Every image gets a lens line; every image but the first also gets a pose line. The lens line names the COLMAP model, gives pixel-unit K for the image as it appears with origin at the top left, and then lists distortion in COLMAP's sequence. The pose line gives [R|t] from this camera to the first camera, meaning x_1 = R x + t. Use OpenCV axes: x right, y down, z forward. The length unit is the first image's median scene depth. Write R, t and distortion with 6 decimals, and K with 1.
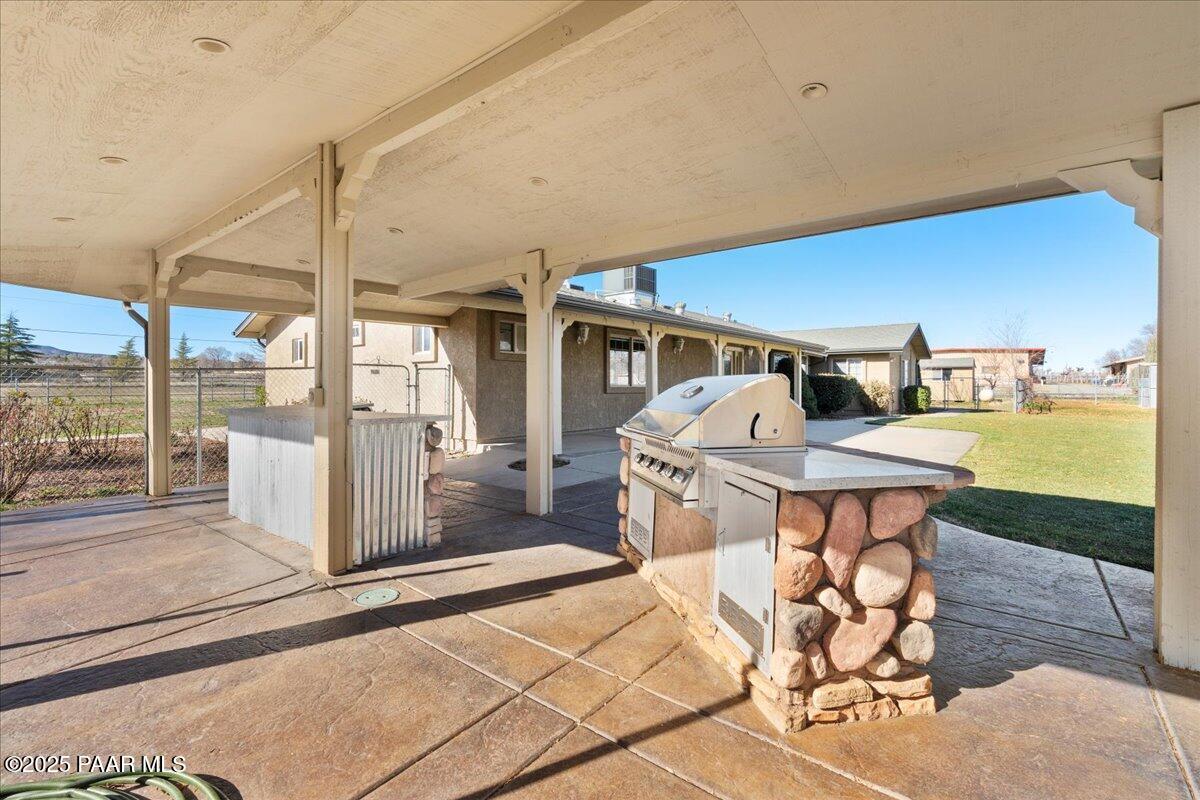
lens RADIAL K [[535.6, 0, 600.0], [0, 535.6, 400.0], [0, 0, 1]] dist [-0.001254, -0.000170]
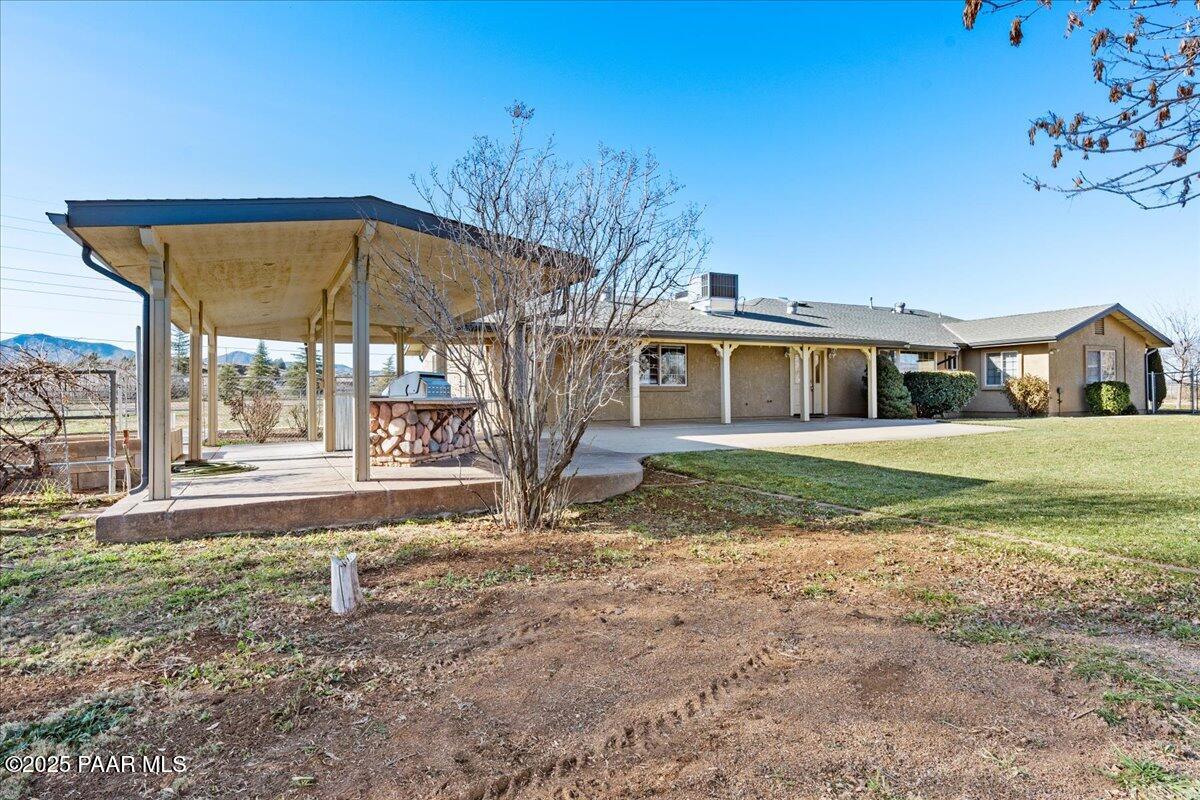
lens RADIAL K [[701.7, 0, 640.1], [0, 701.7, 397.5], [0, 0, 1]] dist [-0.001166, -0.000215]
pose [[0.921951, -0.013520, -0.387072, 3.801596], [0.002794, 0.999597, -0.028260, 0.265189], [0.387298, 0.024973, 0.921616, -2.659769]]
